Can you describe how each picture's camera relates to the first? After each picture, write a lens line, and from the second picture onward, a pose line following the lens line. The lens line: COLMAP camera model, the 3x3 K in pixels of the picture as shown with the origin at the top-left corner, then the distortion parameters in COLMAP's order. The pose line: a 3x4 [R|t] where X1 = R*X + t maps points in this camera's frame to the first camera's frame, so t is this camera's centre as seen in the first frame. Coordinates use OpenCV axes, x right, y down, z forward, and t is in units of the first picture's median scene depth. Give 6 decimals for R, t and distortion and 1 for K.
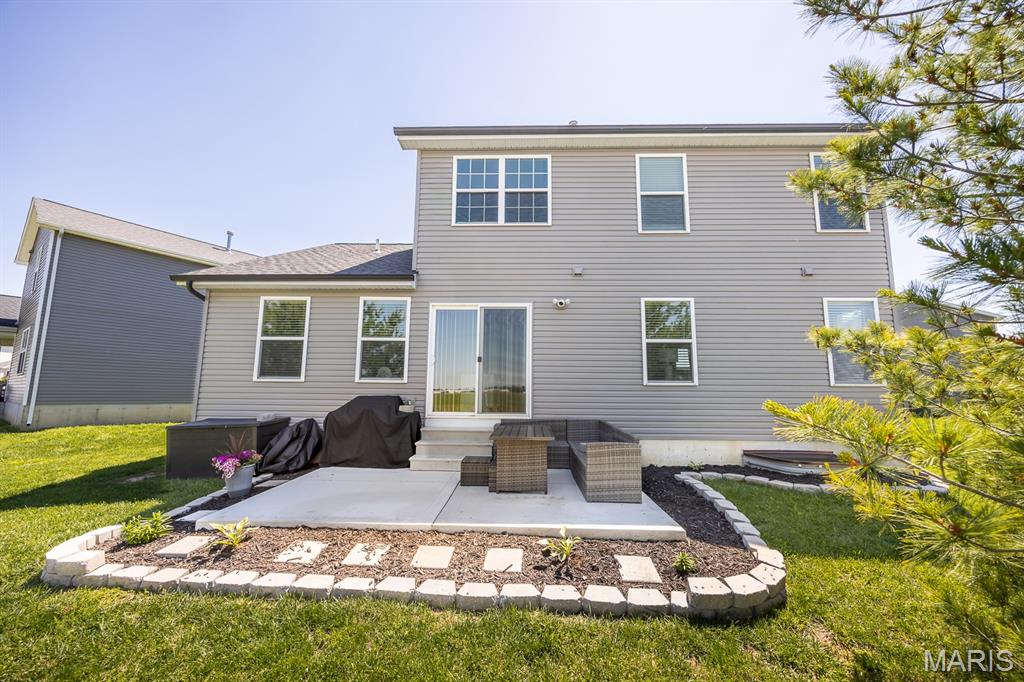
lens RADIAL K [[366.3, 0, 512.5], [0, 366.3, 339.6], [0, 0, 1]] dist [-0.001626, -0.000027]
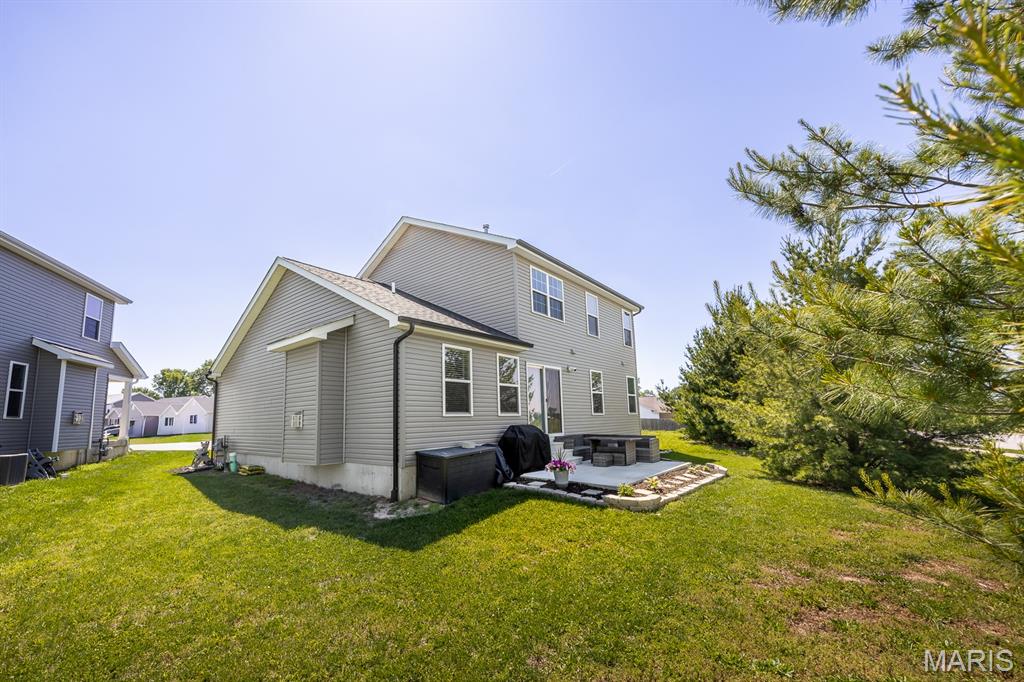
lens RADIAL K [[401.6, 0, 513.1], [0, 401.6, 342.8], [0, 0, 1]] dist [-0.000097, 0.000002]
pose [[0.596082, 0.127250, 0.792776, -1.567431], [-0.080048, 0.991861, -0.099018, -0.010626], [-0.798923, -0.004437, 0.601416, 0.052567]]
